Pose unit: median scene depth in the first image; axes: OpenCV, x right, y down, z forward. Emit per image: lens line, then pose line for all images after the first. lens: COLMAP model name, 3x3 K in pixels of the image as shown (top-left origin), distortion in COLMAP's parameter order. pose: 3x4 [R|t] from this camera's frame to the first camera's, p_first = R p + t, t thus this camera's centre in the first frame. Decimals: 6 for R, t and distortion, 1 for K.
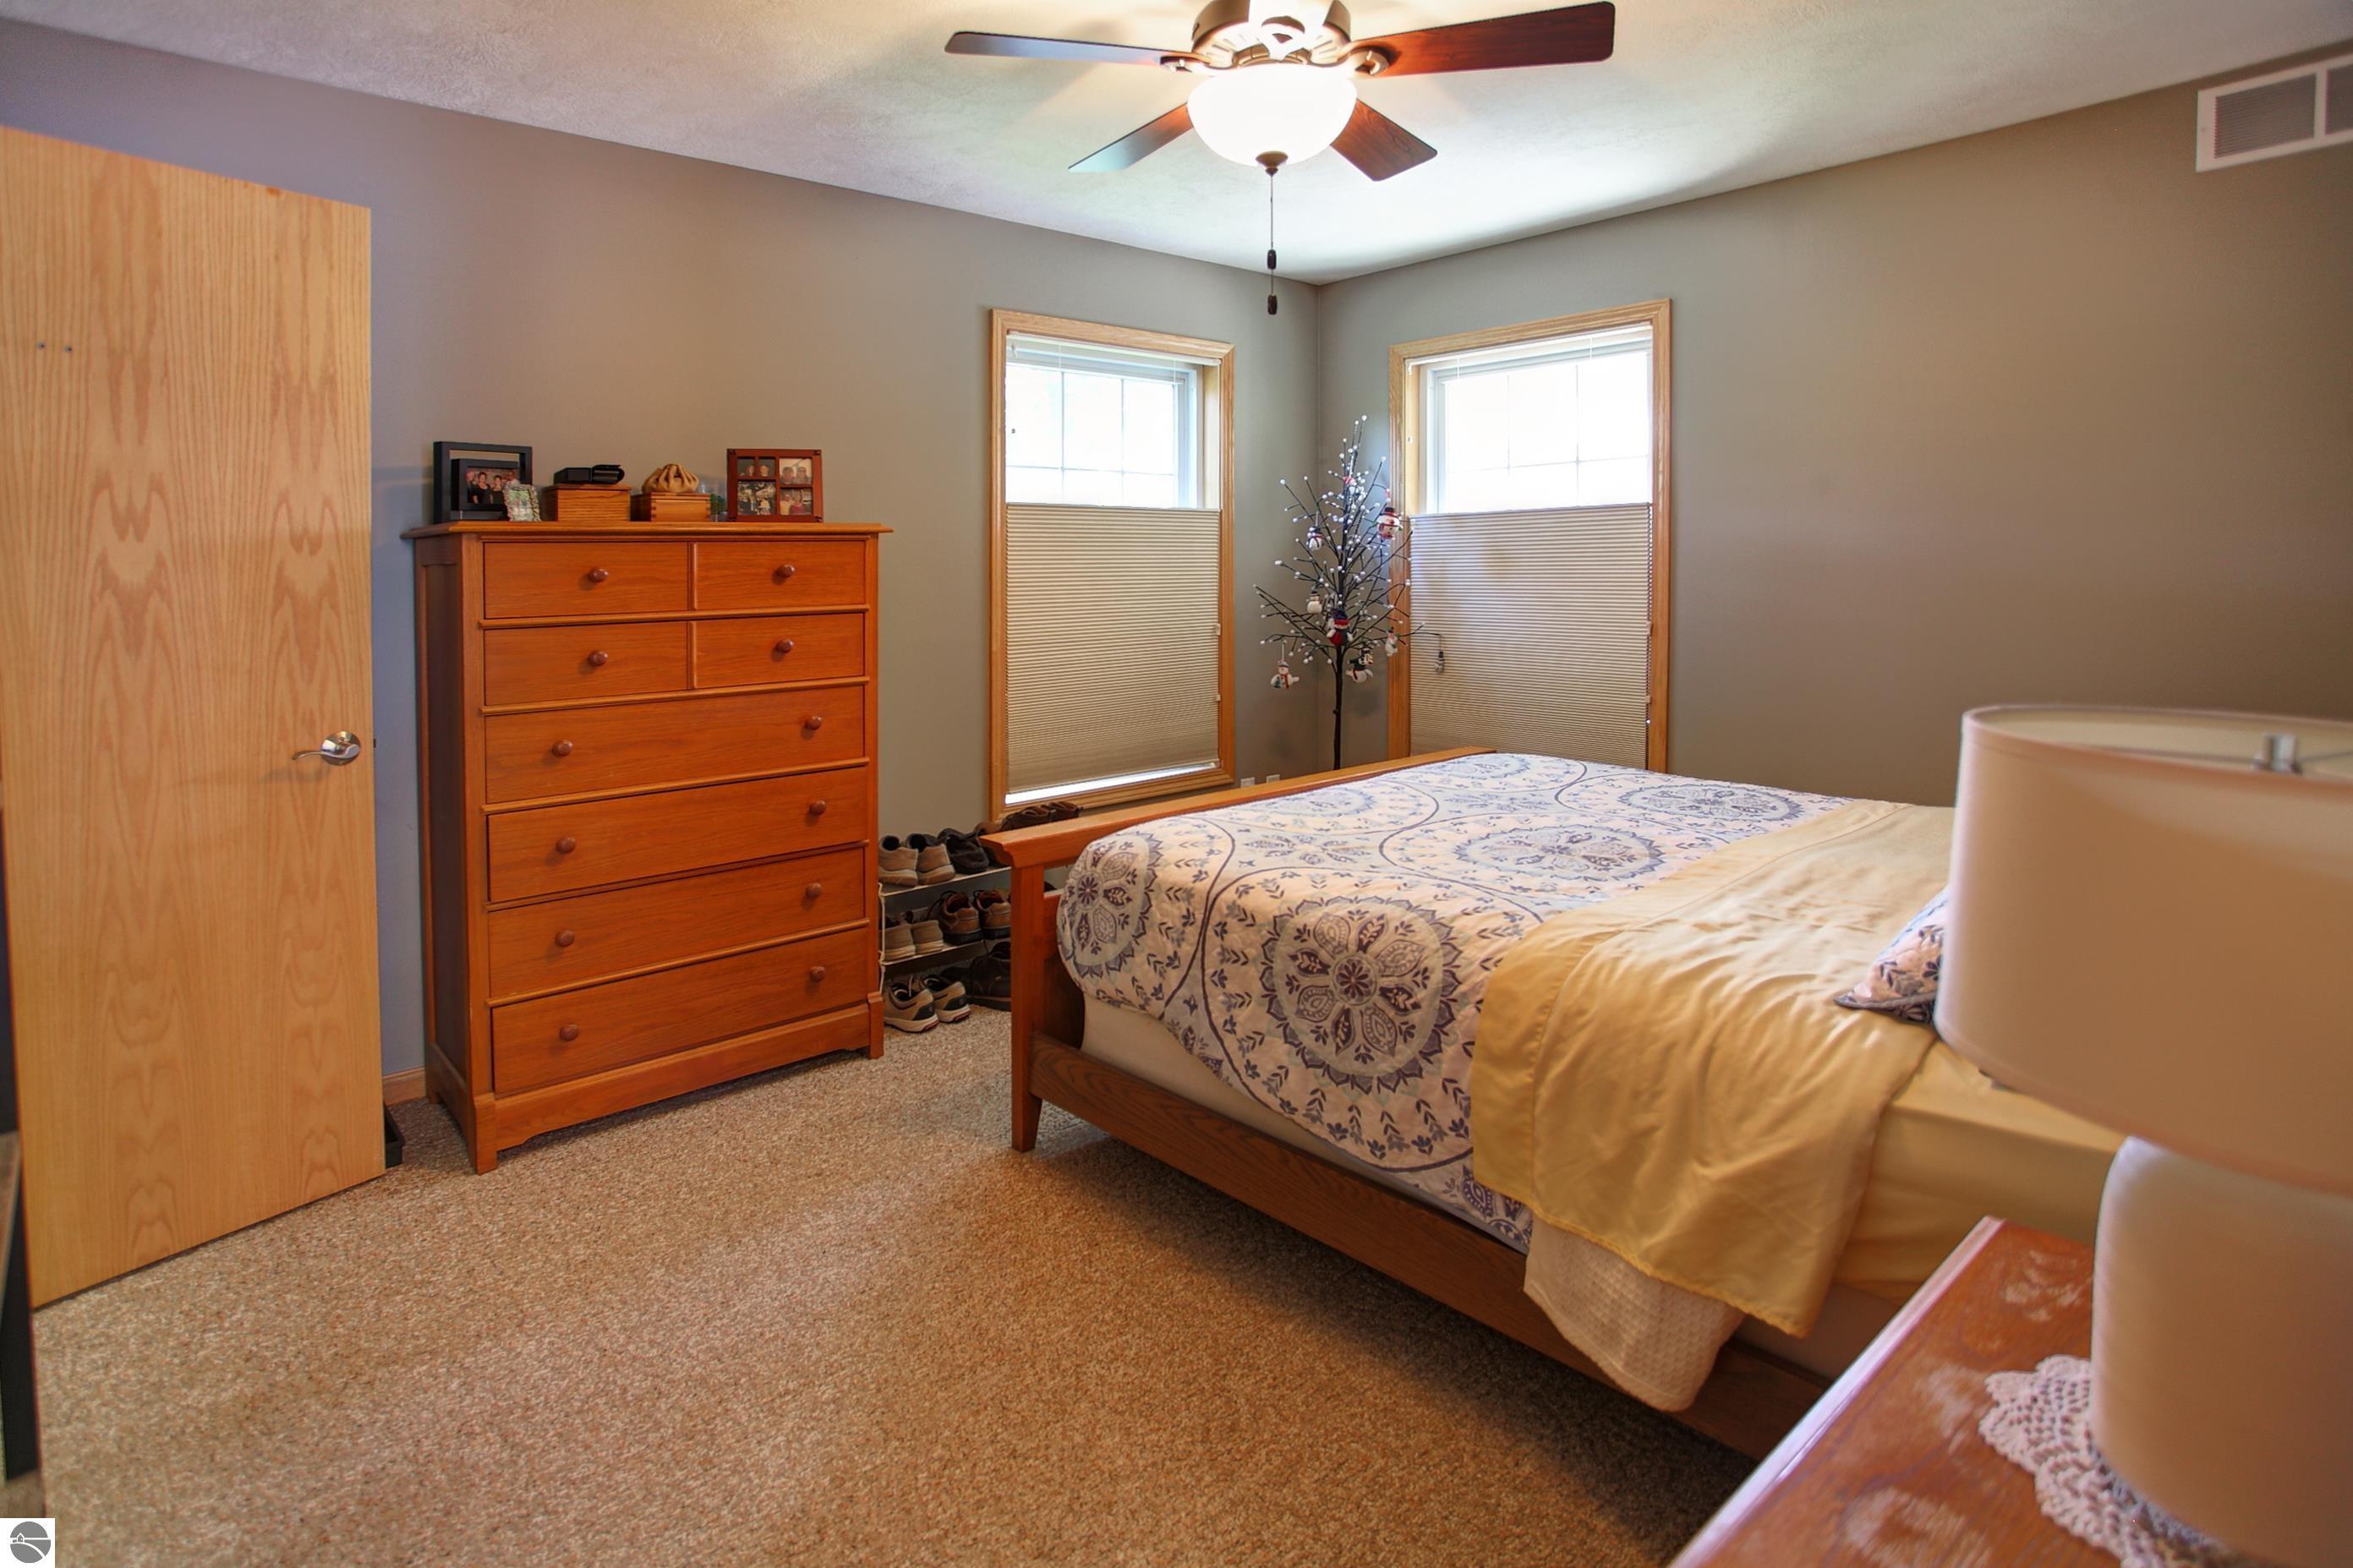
lens RADIAL K [[1210.1, 0, 1181.0], [0, 1210.1, 761.2], [0, 0, 1]] dist [-0.053597, 0.020987]
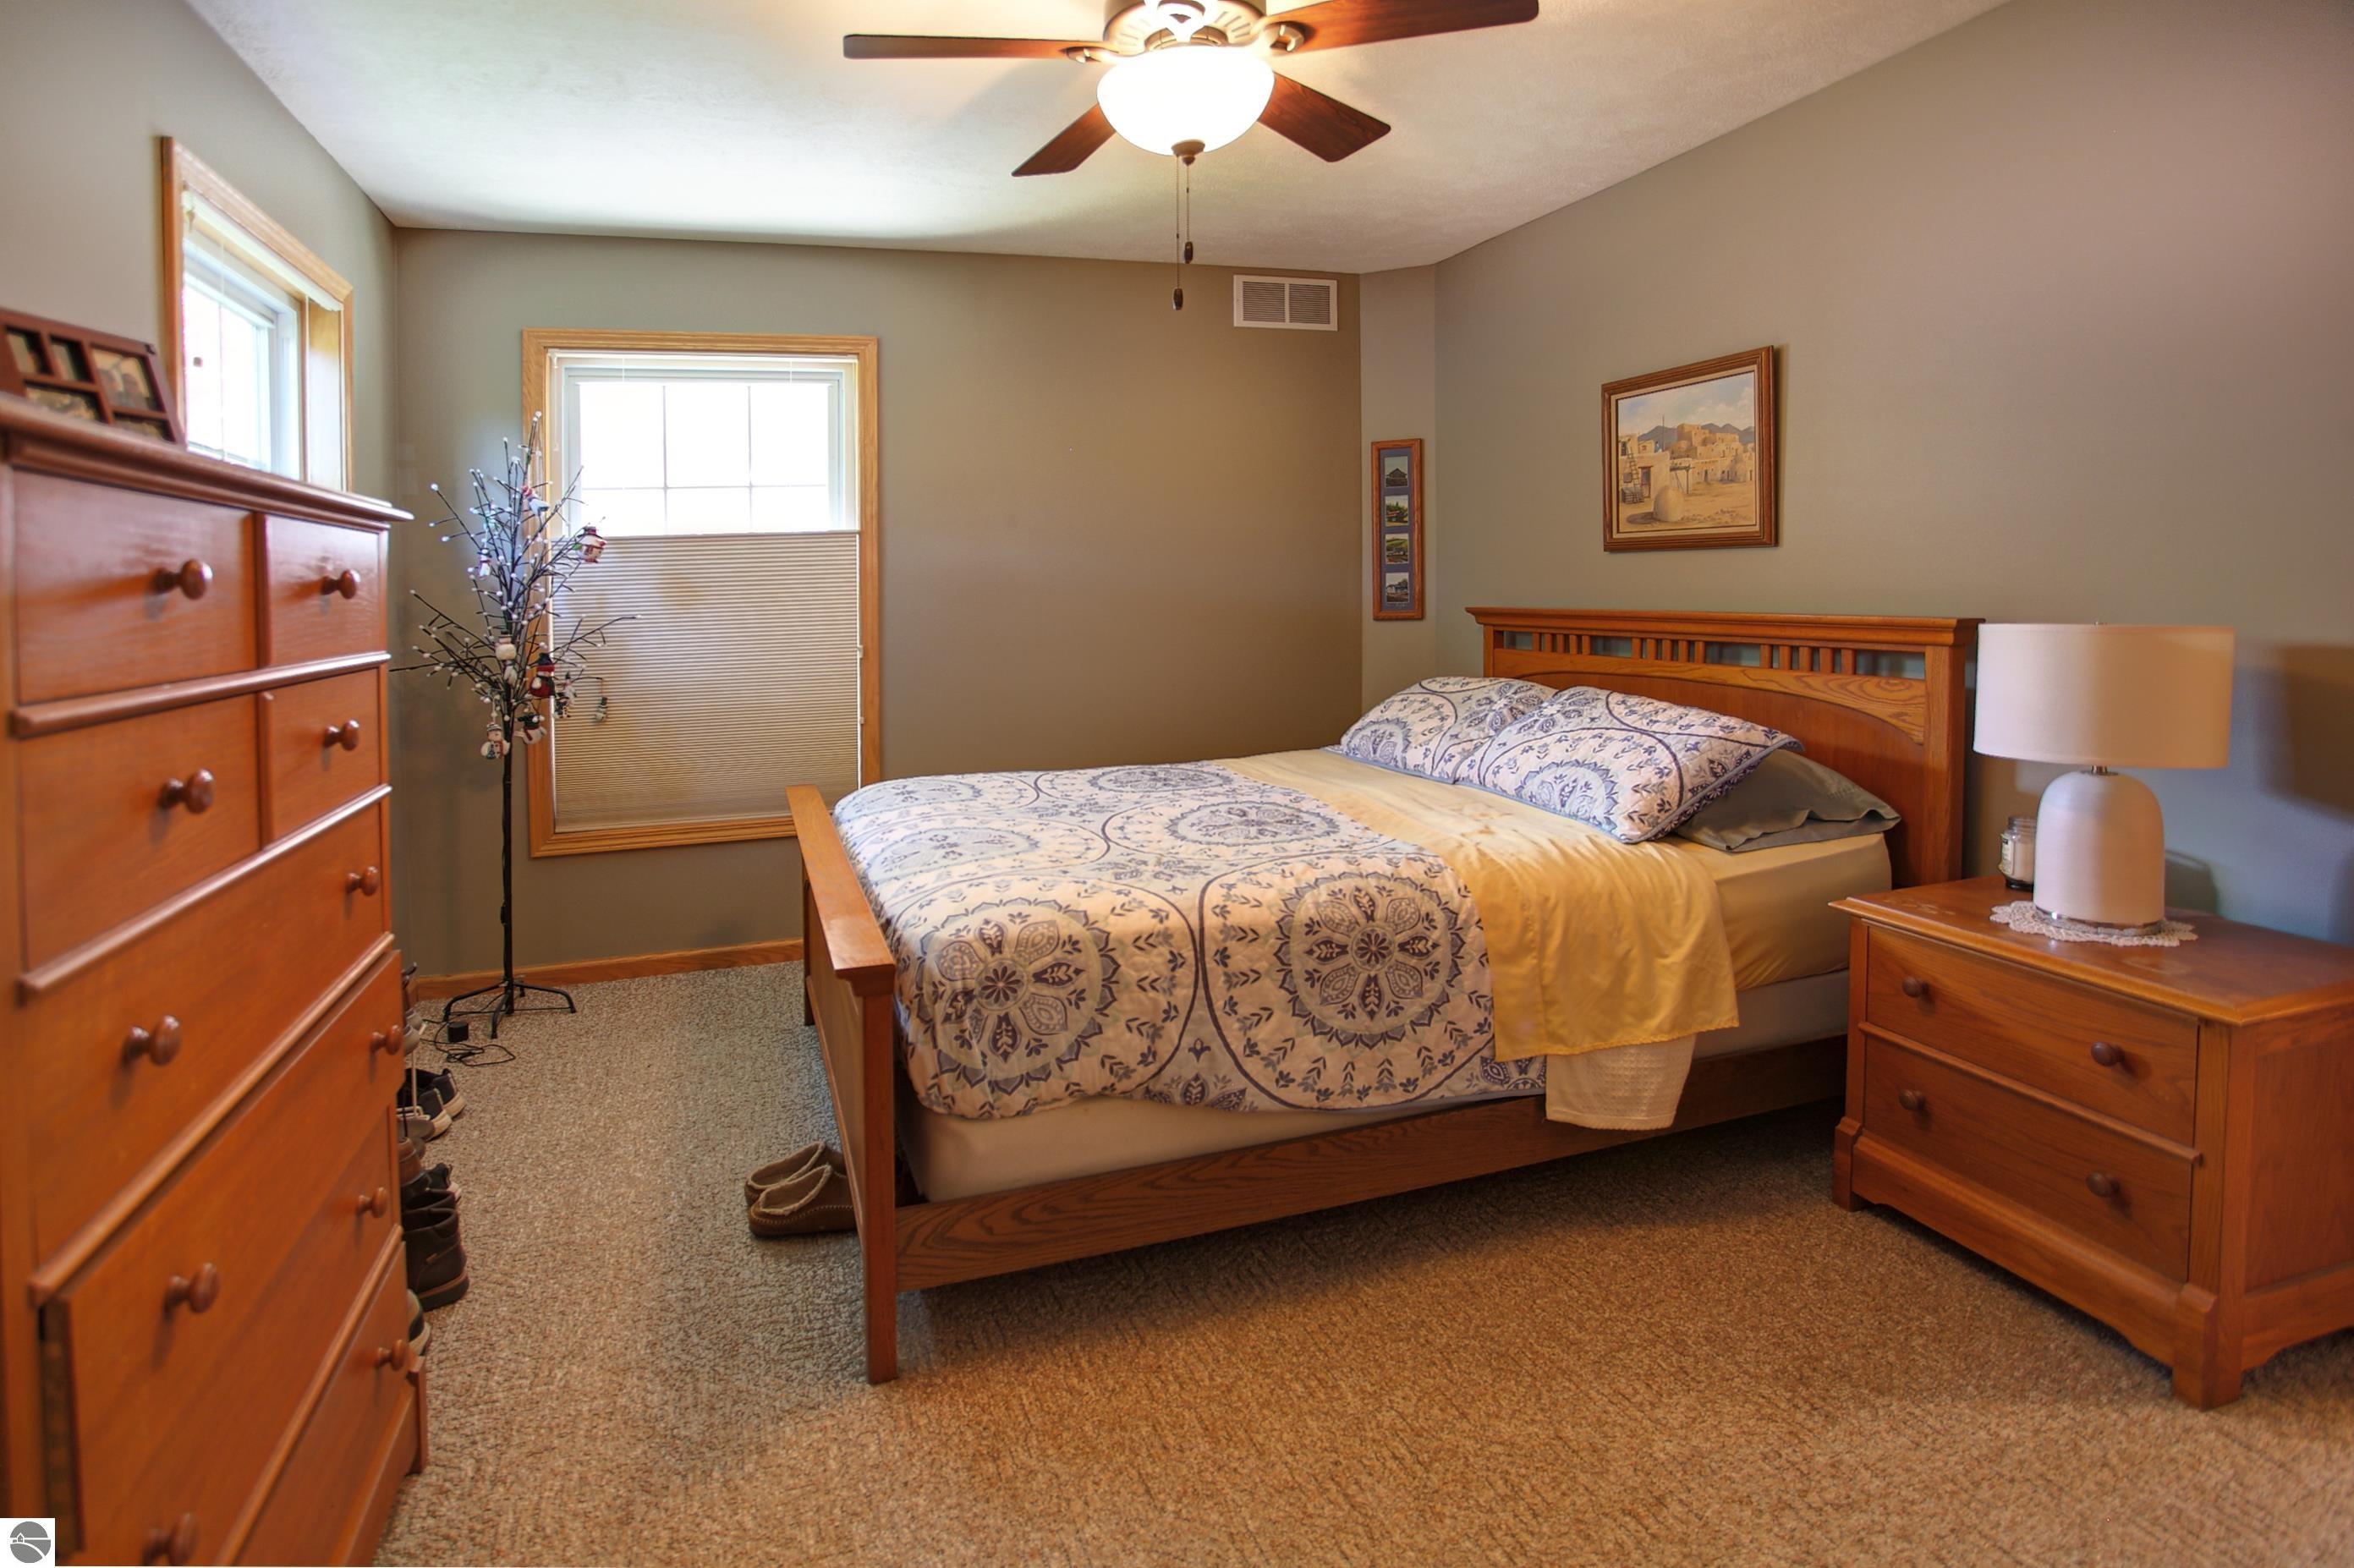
lens RADIAL K [[1168.6, 0, 1177.0], [0, 1168.6, 784.0], [0, 0, 1]] dist [-0.055752, 0.017953]
pose [[0.408923, -0.147063, 0.900641, -0.823672], [0.161083, 0.983065, 0.087384, -0.083089], [-0.898240, 0.109345, 0.425687, 0.659358]]
